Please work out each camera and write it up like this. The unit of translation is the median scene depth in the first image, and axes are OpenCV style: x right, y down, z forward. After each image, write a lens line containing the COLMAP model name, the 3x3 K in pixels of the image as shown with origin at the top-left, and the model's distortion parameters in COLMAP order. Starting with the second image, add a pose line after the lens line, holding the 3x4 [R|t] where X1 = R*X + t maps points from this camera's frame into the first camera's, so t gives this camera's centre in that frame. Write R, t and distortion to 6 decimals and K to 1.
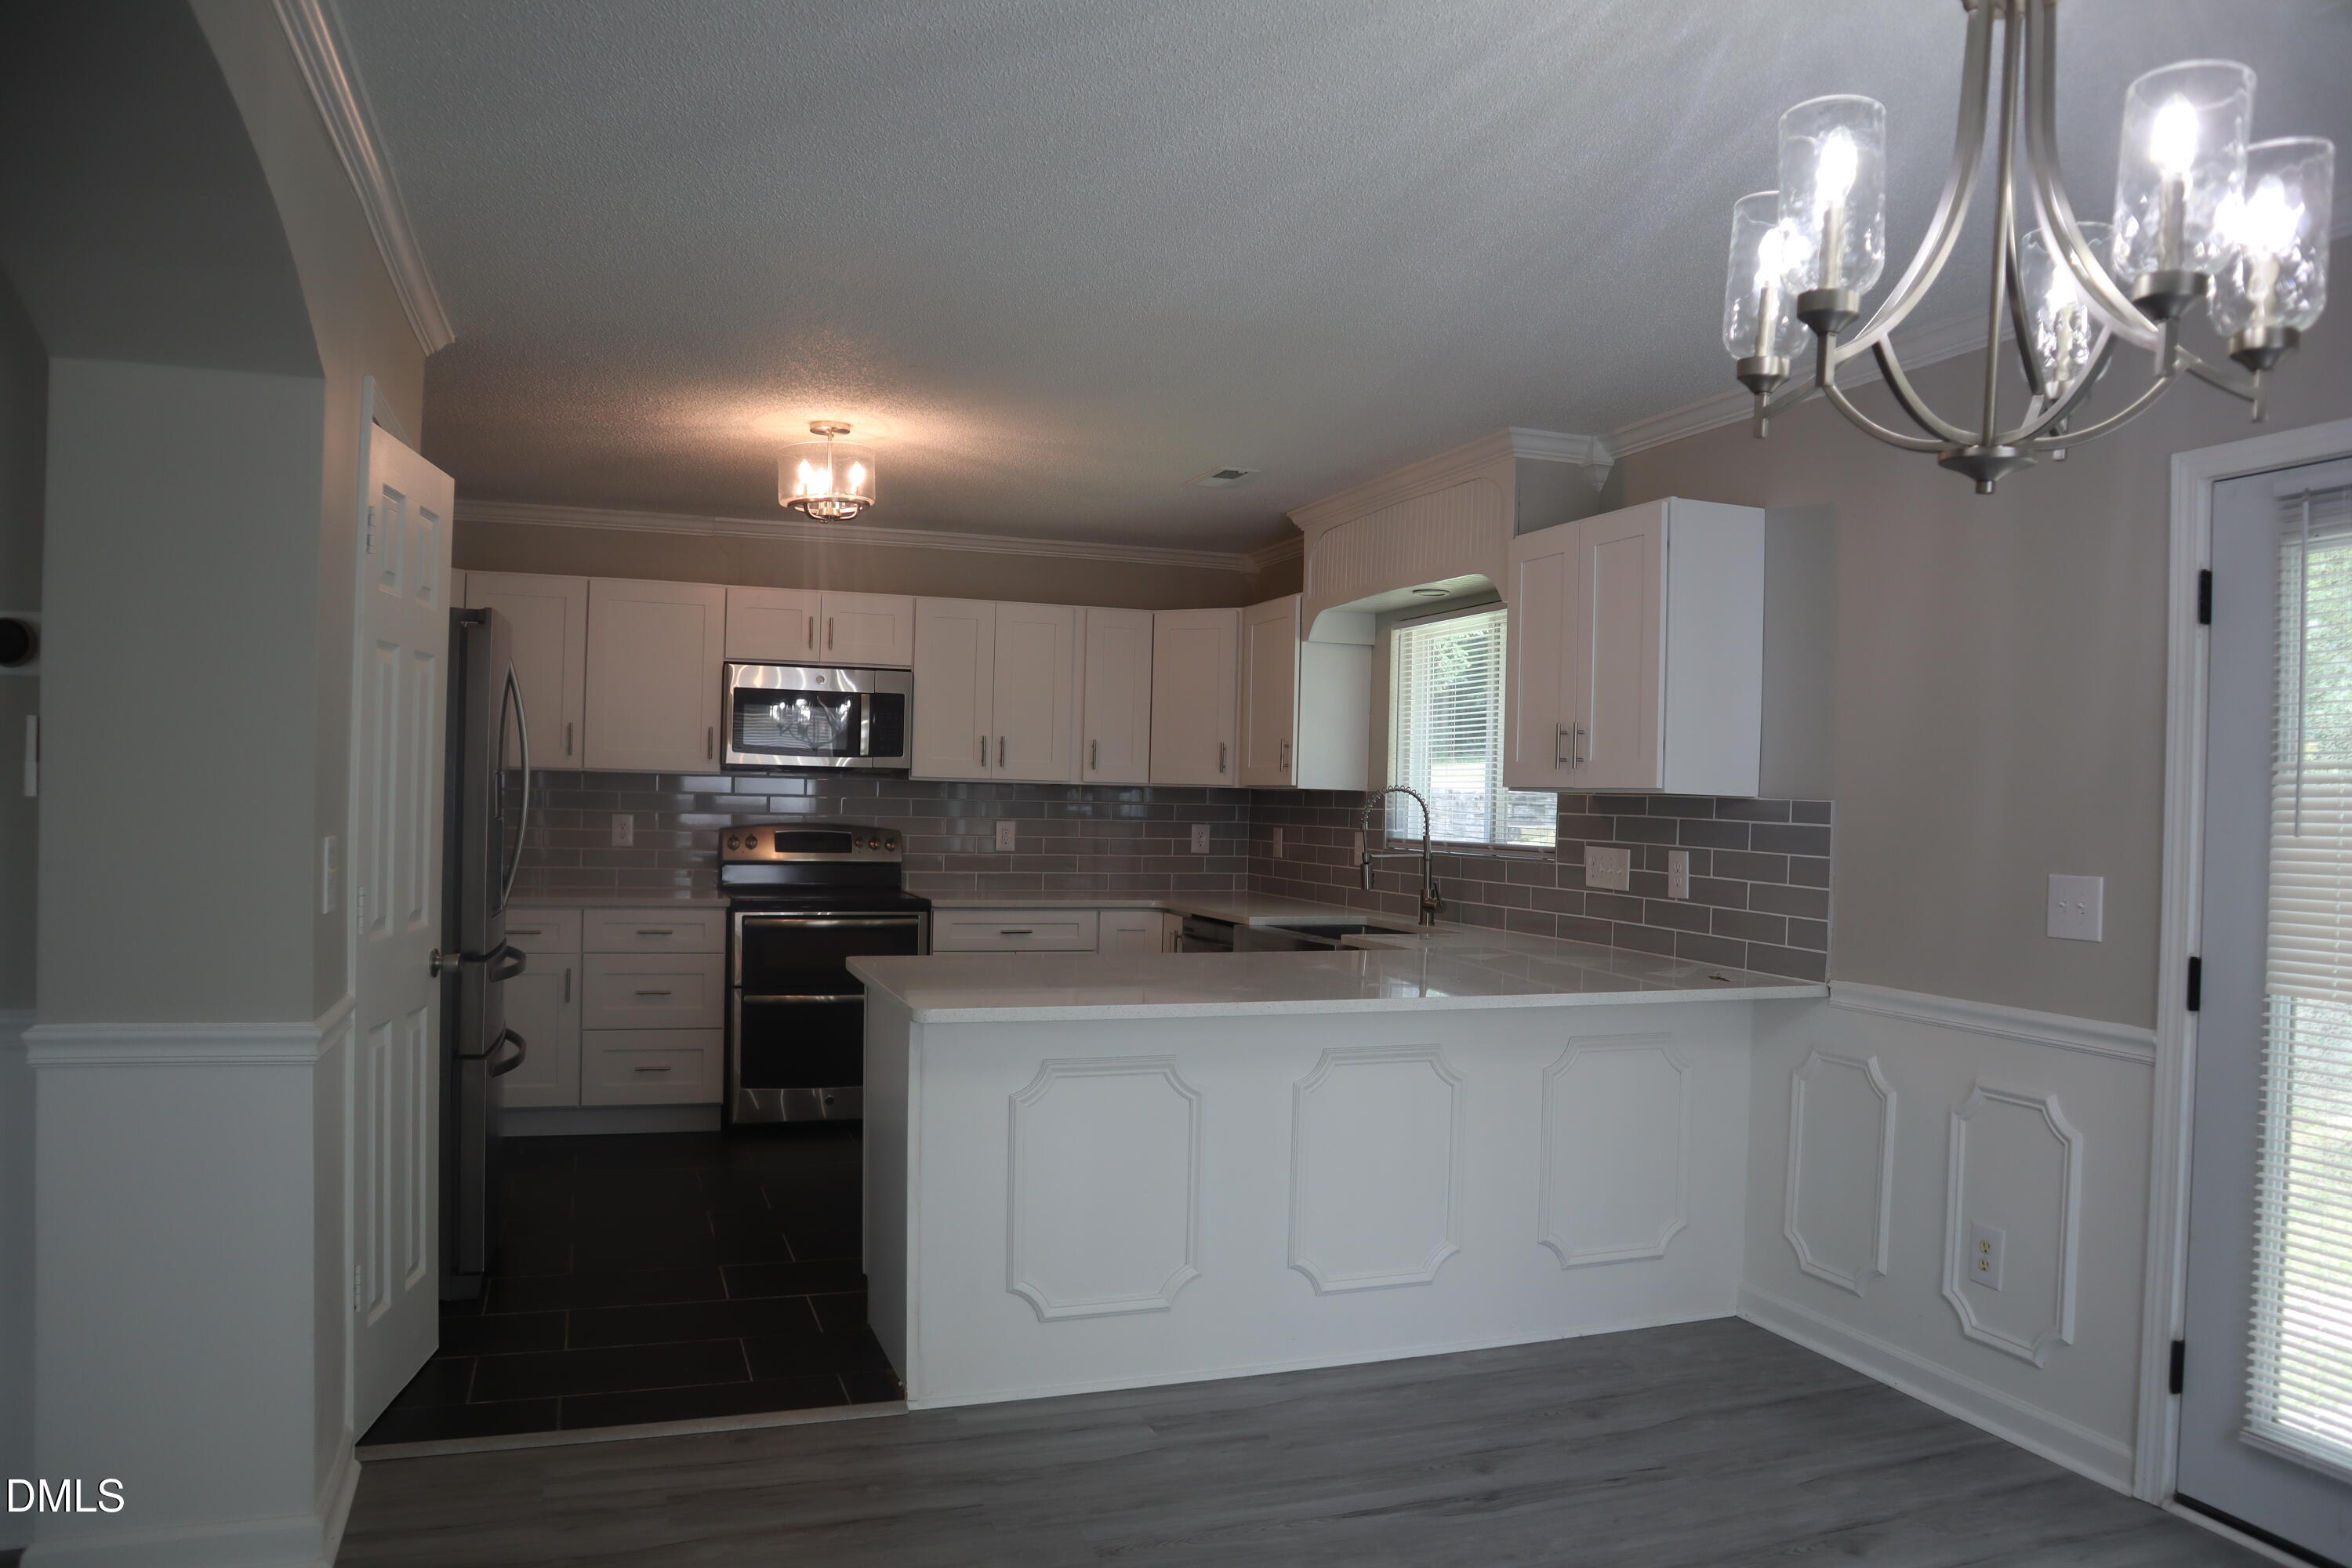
lens RADIAL K [[1619.8, 0, 1172.8], [0, 1619.8, 807.6], [0, 0, 1]] dist [-0.127929, 0.078414]
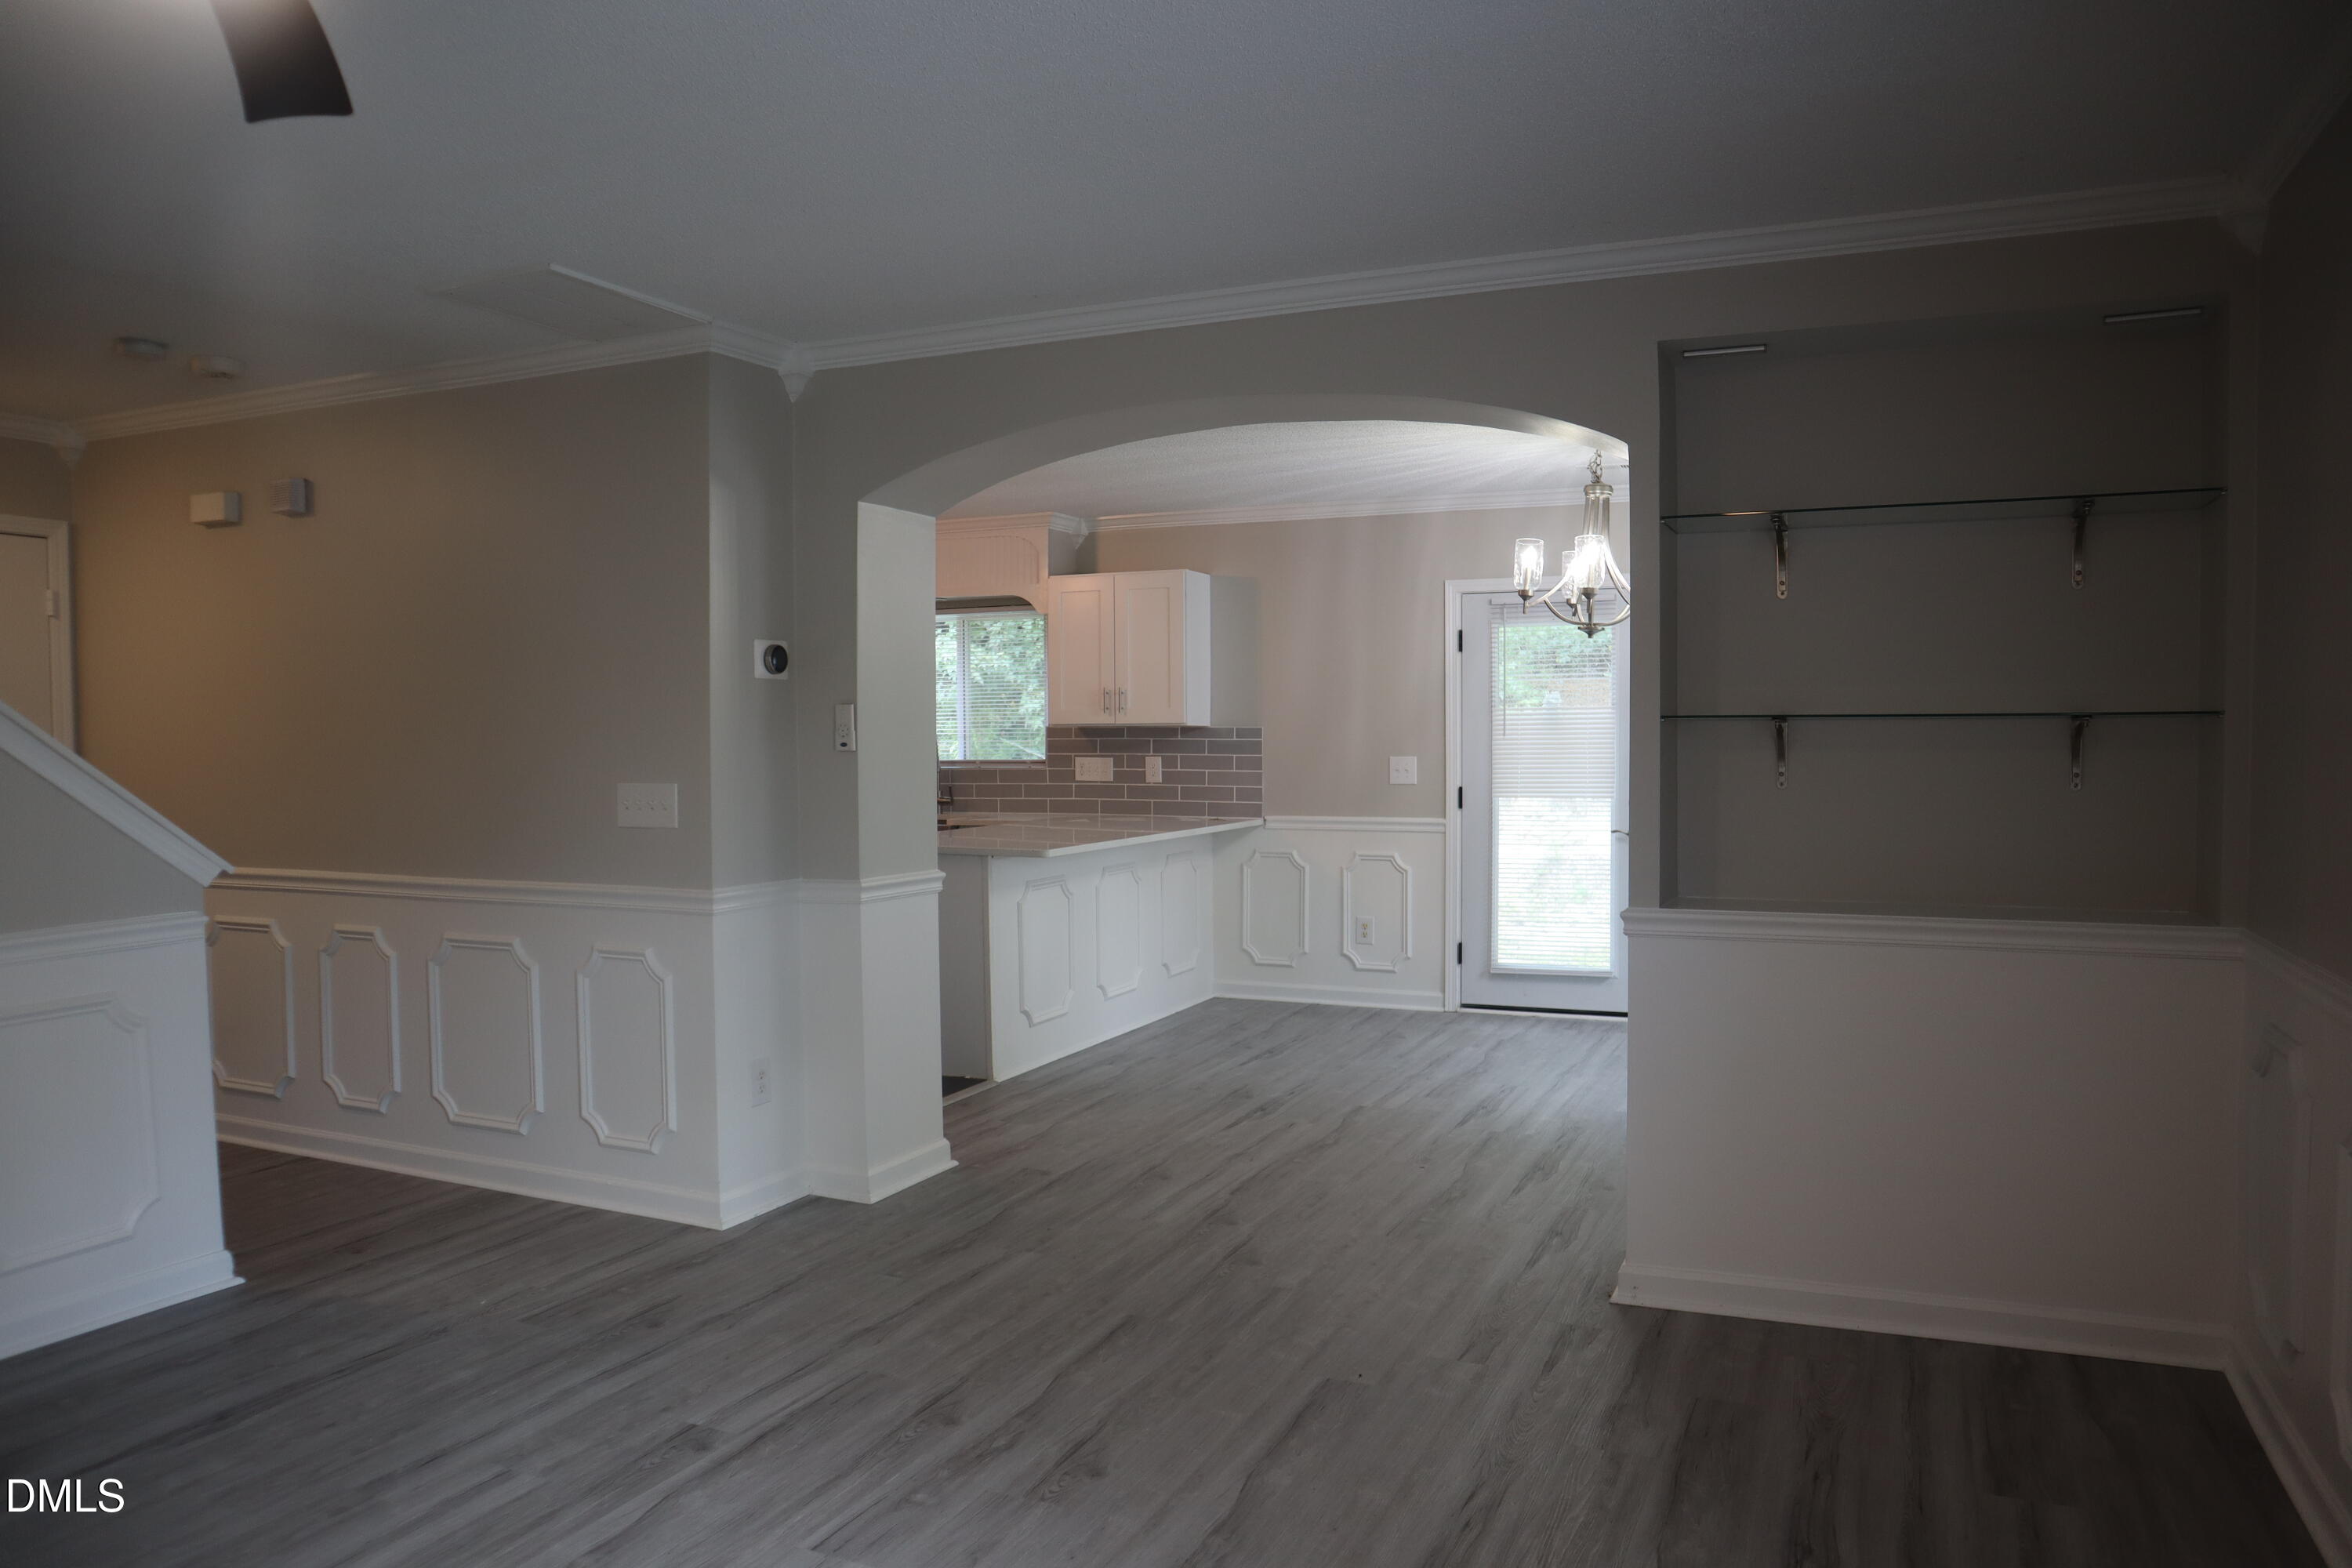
lens RADIAL K [[1619.8, 0, 1172.8], [0, 1619.8, 807.6], [0, 0, 1]] dist [-0.127929, 0.078414]
pose [[0.687239, -0.060297, 0.723925, -1.114075], [0.027455, 0.997993, 0.057061, -0.021860], [-0.725913, -0.019339, 0.687515, -0.318778]]
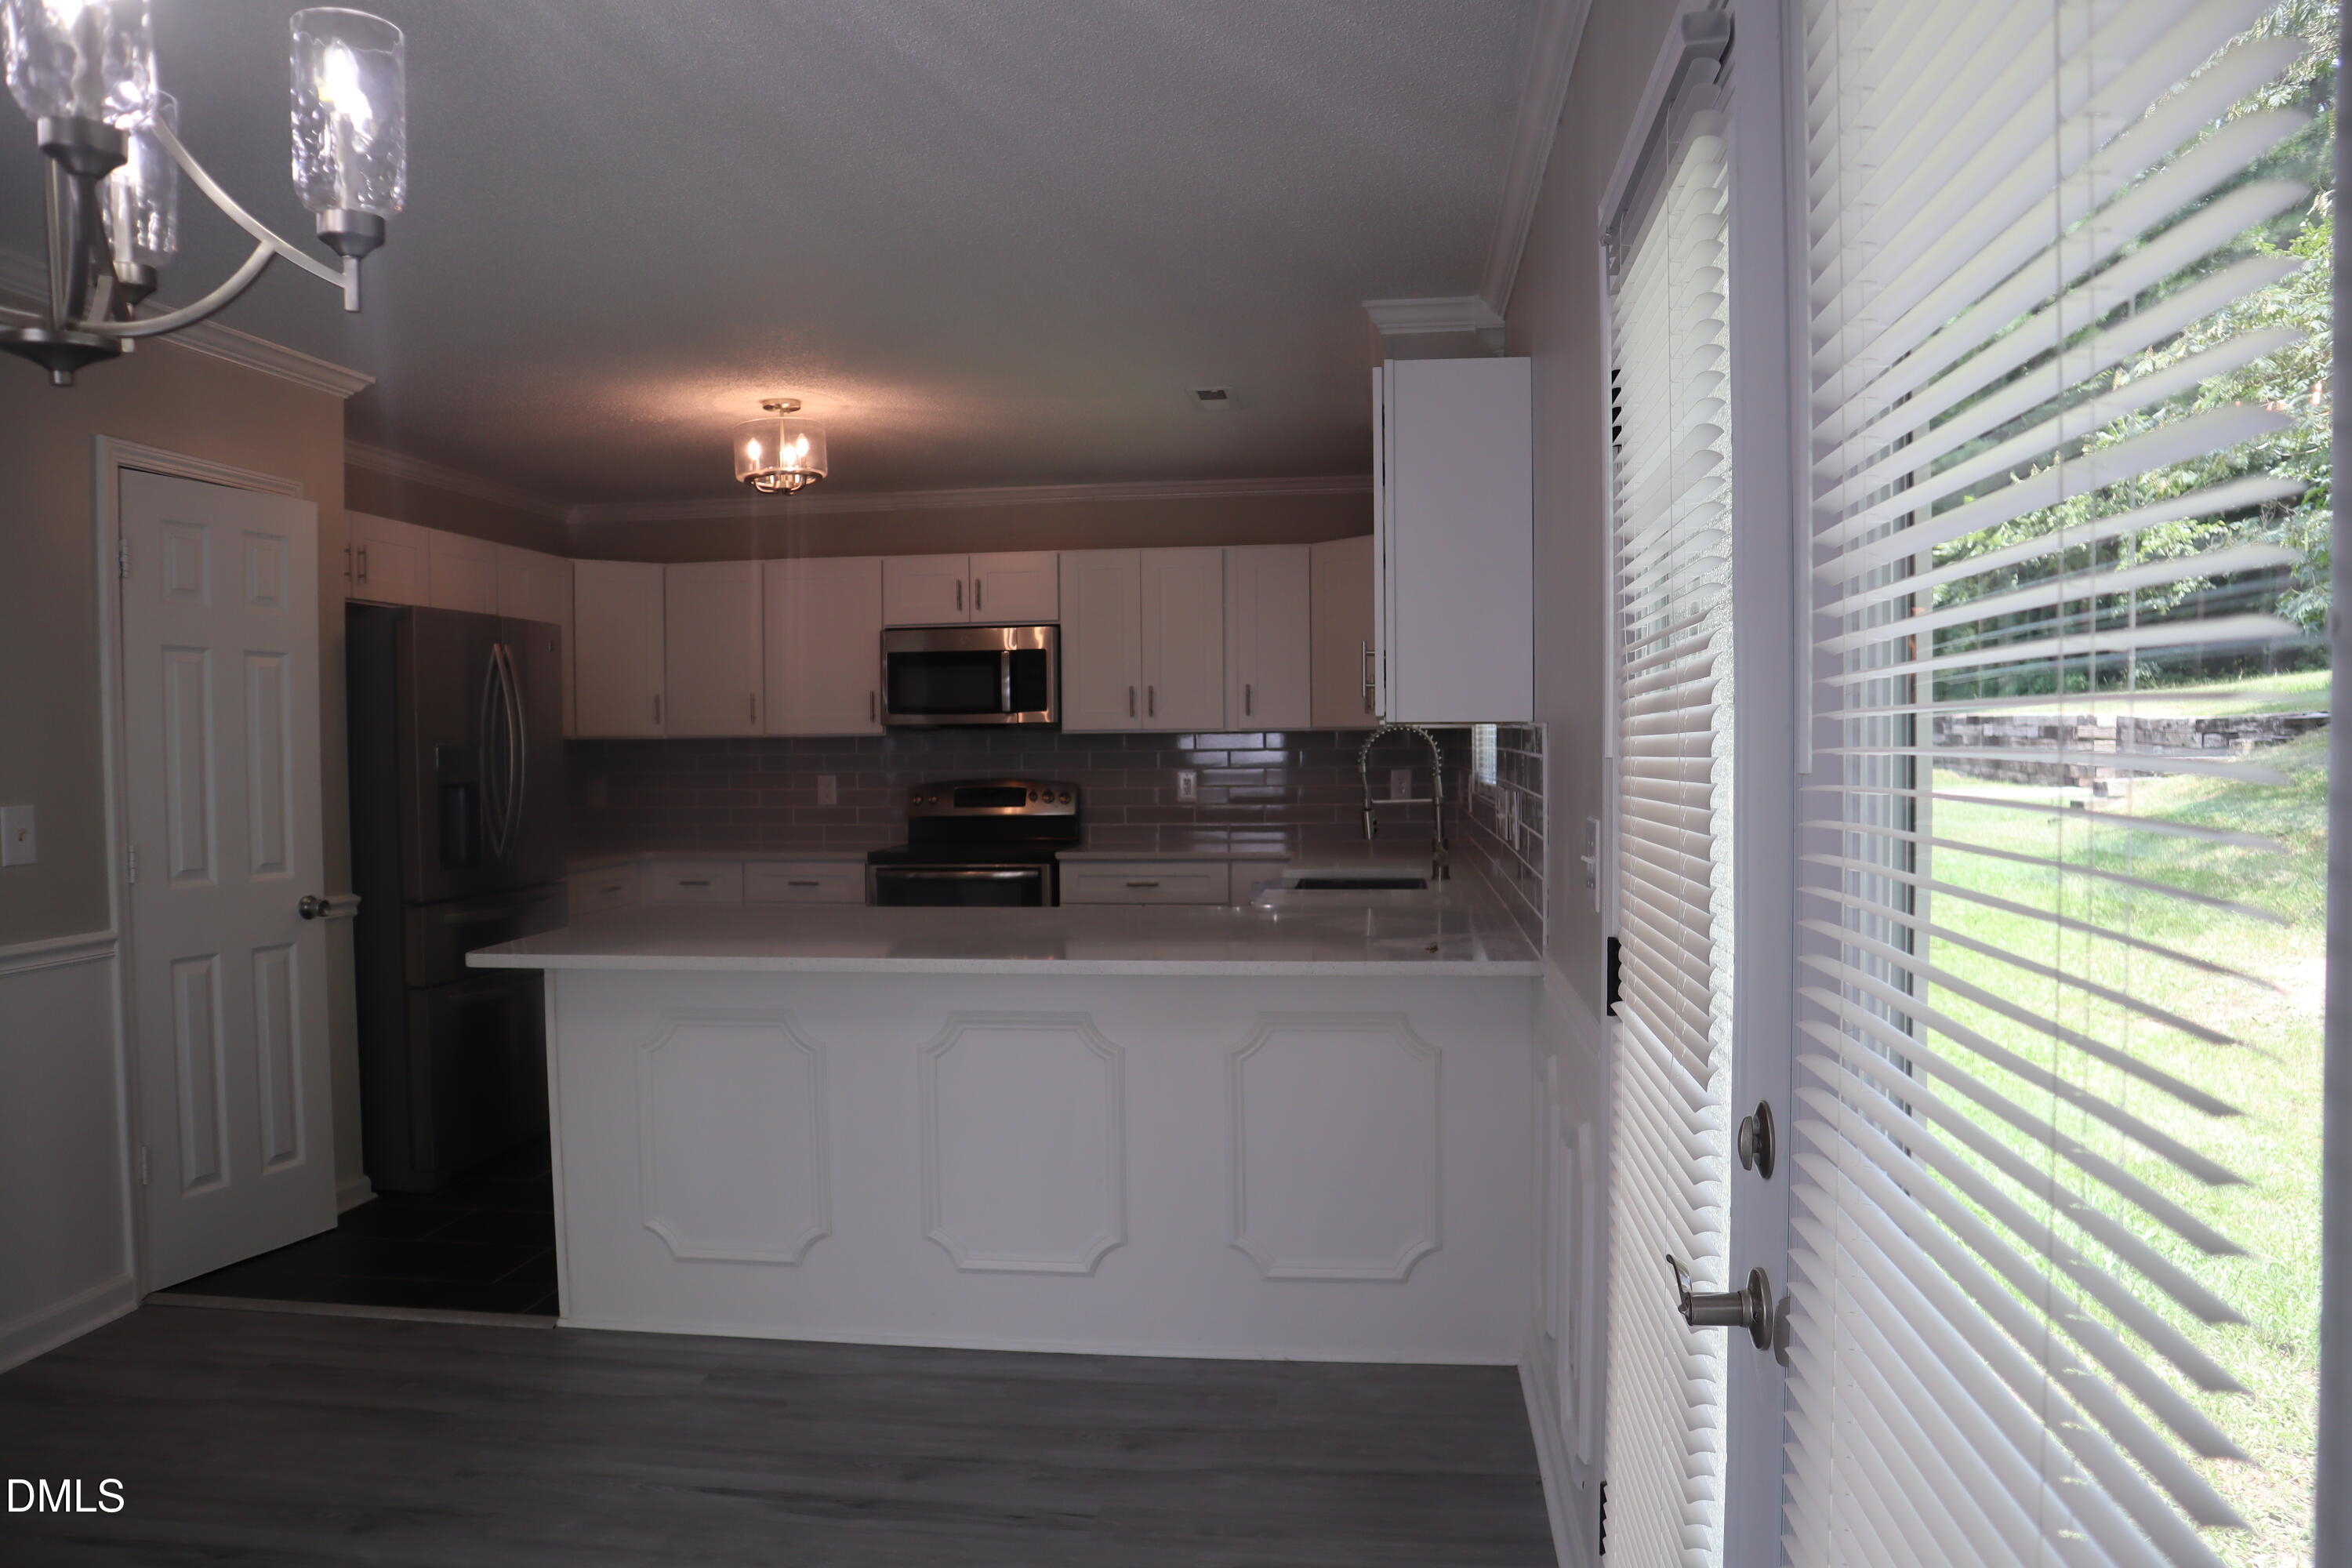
lens RADIAL K [[1619.8, 0, 1172.8], [0, 1619.8, 807.6], [0, 0, 1]] dist [-0.127929, 0.078414]
pose [[0.891805, -0.014828, -0.452176, 0.595219], [0.028320, 0.999332, 0.023084, 0.012784], [0.451532, -0.033392, 0.891630, 0.212157]]
